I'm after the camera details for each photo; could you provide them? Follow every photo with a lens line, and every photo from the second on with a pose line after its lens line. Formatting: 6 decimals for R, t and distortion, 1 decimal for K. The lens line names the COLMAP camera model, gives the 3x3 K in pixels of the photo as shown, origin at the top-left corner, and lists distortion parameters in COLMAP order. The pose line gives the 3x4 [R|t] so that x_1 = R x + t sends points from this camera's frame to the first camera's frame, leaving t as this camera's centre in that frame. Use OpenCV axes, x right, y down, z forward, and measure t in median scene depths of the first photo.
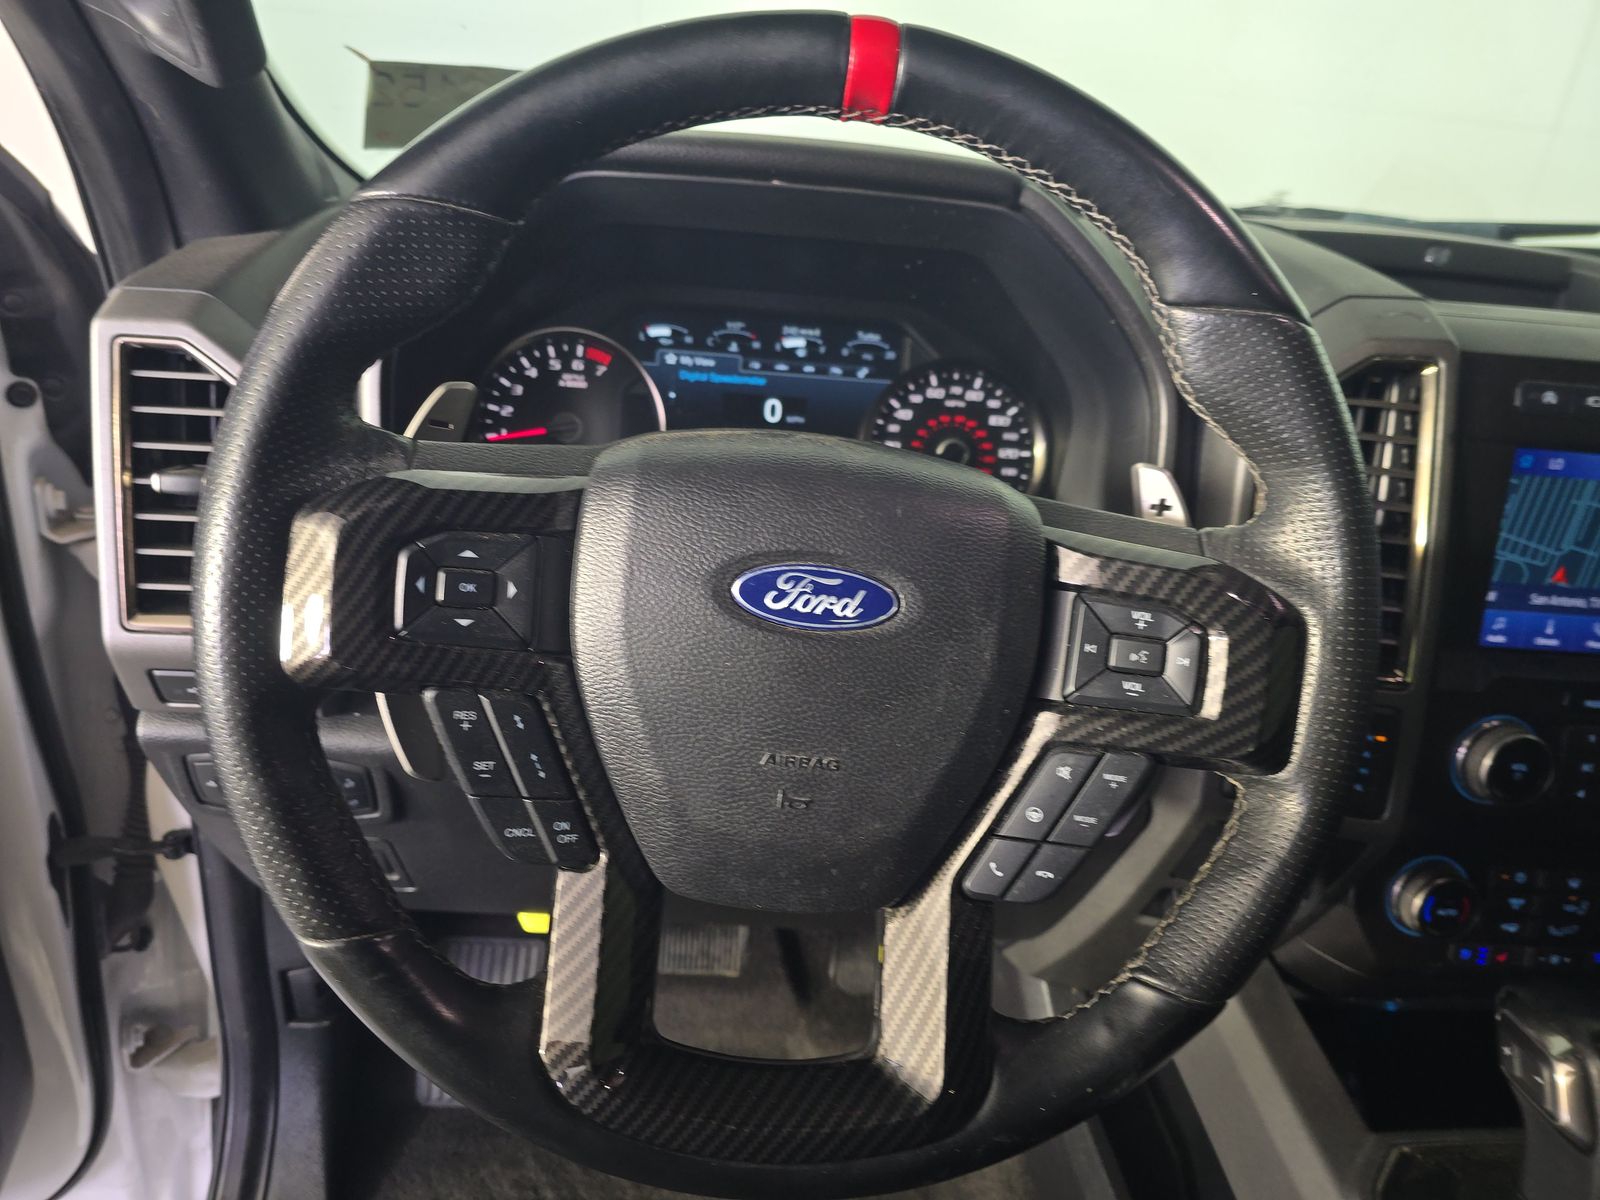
lens RADIAL K [[1079.4, 0, 792.5], [0, 1079.4, 607.7], [0, 0, 1]] dist [0.027878, -0.040636]
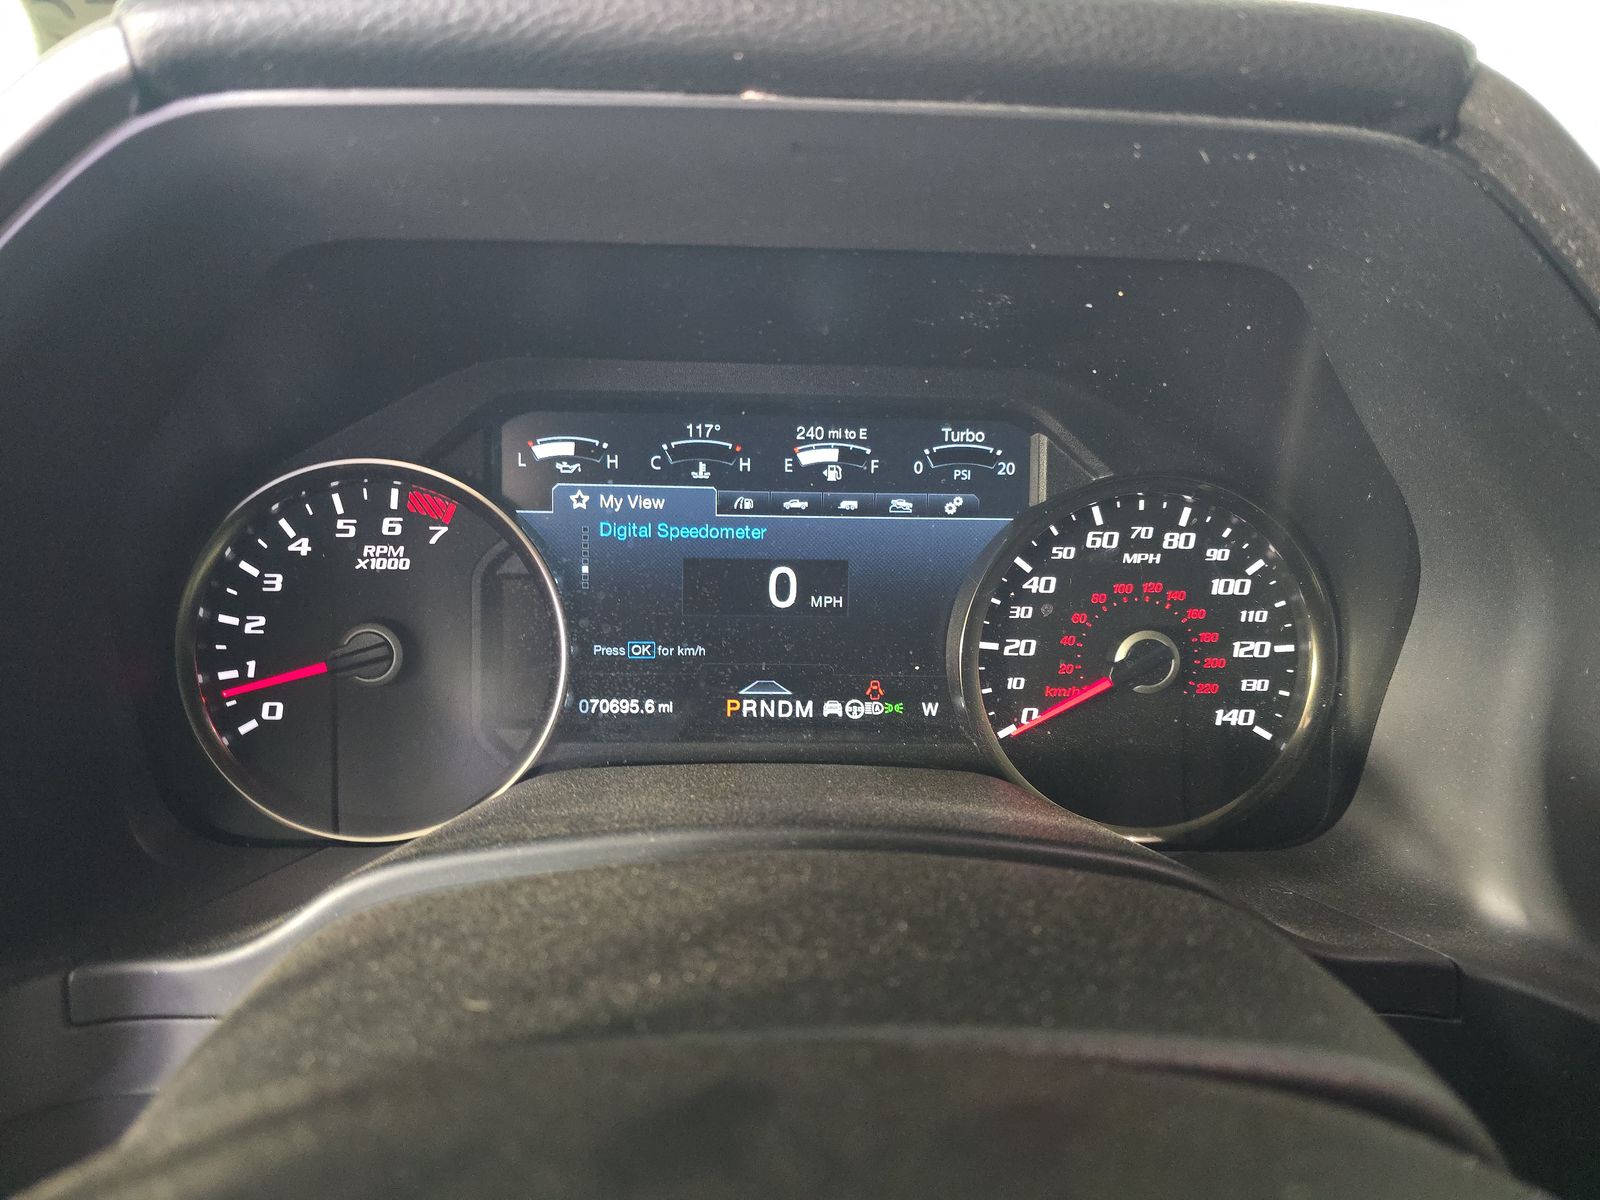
lens RADIAL K [[1079.4, 0, 803.2], [0, 1079.4, 584.2], [0, 0, 1]] dist [0.027878, -0.040636]
pose [[0.998598, -0.050898, -0.014545, -0.001646], [0.050318, 0.998018, -0.037799, -0.207370], [0.016440, 0.037014, 0.999180, 0.615172]]
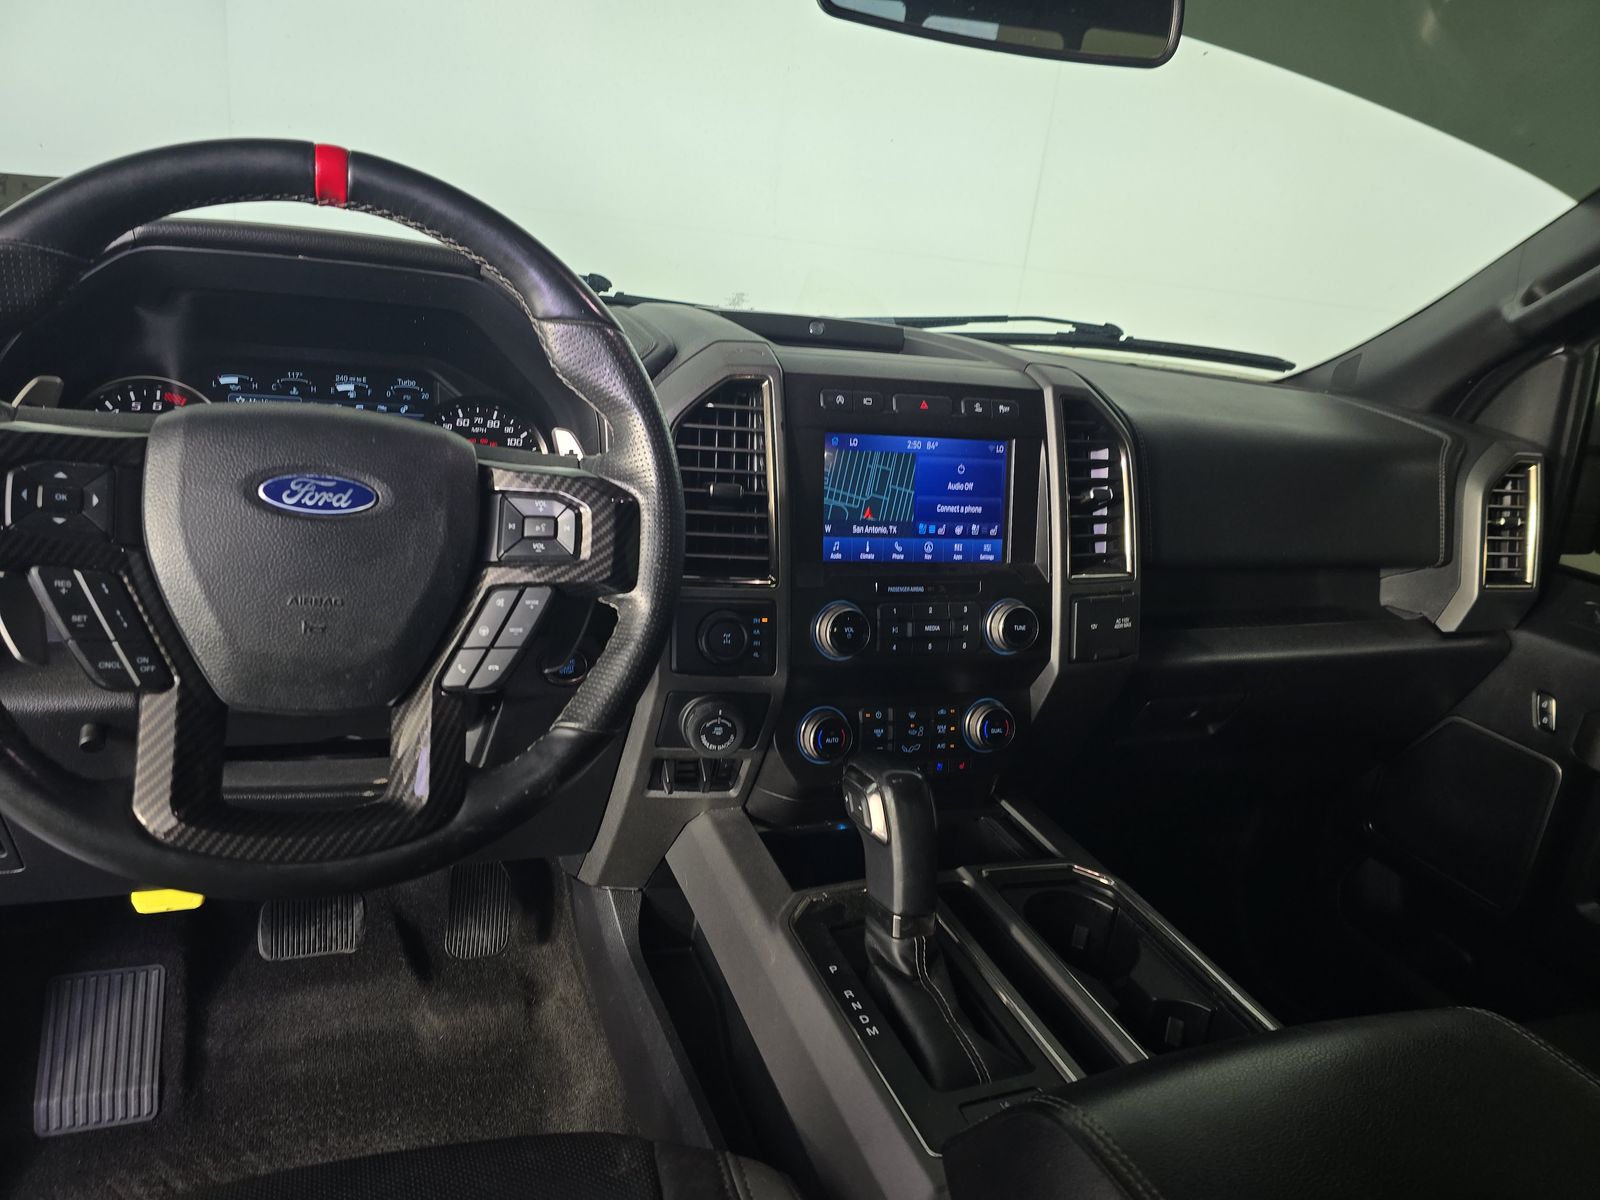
lens RADIAL K [[1079.4, 0, 800.3], [0, 1079.4, 613.9], [0, 0, 1]] dist [0.027878, -0.040636]
pose [[0.949838, -0.075801, 0.303417, 0.131146], [0.109437, 0.989404, -0.095410, 0.260645], [-0.292969, 0.123829, 0.948069, -0.450850]]
